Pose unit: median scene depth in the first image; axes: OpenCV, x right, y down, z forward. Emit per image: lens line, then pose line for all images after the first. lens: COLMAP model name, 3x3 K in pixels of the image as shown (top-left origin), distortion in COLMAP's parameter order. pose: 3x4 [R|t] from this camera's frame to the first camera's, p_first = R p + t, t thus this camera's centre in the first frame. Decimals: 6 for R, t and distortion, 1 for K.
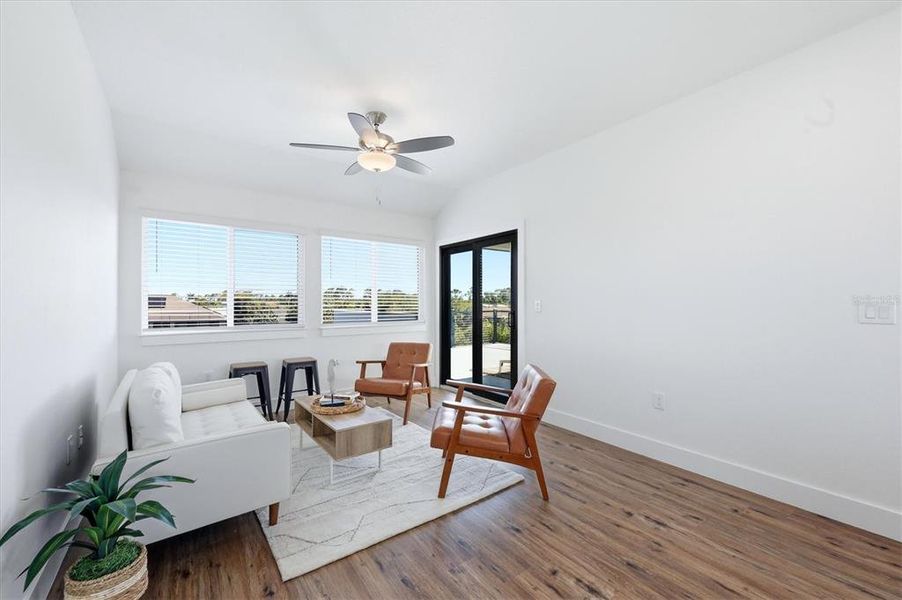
lens RADIAL K [[372.6, 0, 446.5], [0, 372.6, 301.1], [0, 0, 1]] dist [0.002592, -0.000066]
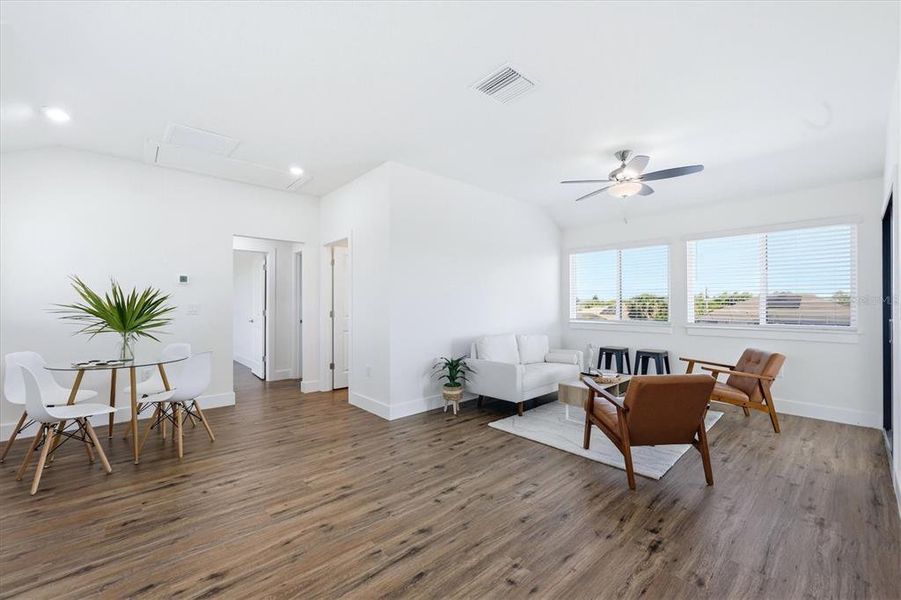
lens RADIAL K [[372.1, 0, 446.0], [0, 372.1, 301.1], [0, 0, 1]] dist [0.002592, -0.000066]
pose [[0.093590, -0.005151, -0.995598, 0.949415], [0.003199, 0.999983, -0.004873, 0.000200], [0.995606, -0.002729, 0.093605, 0.277127]]
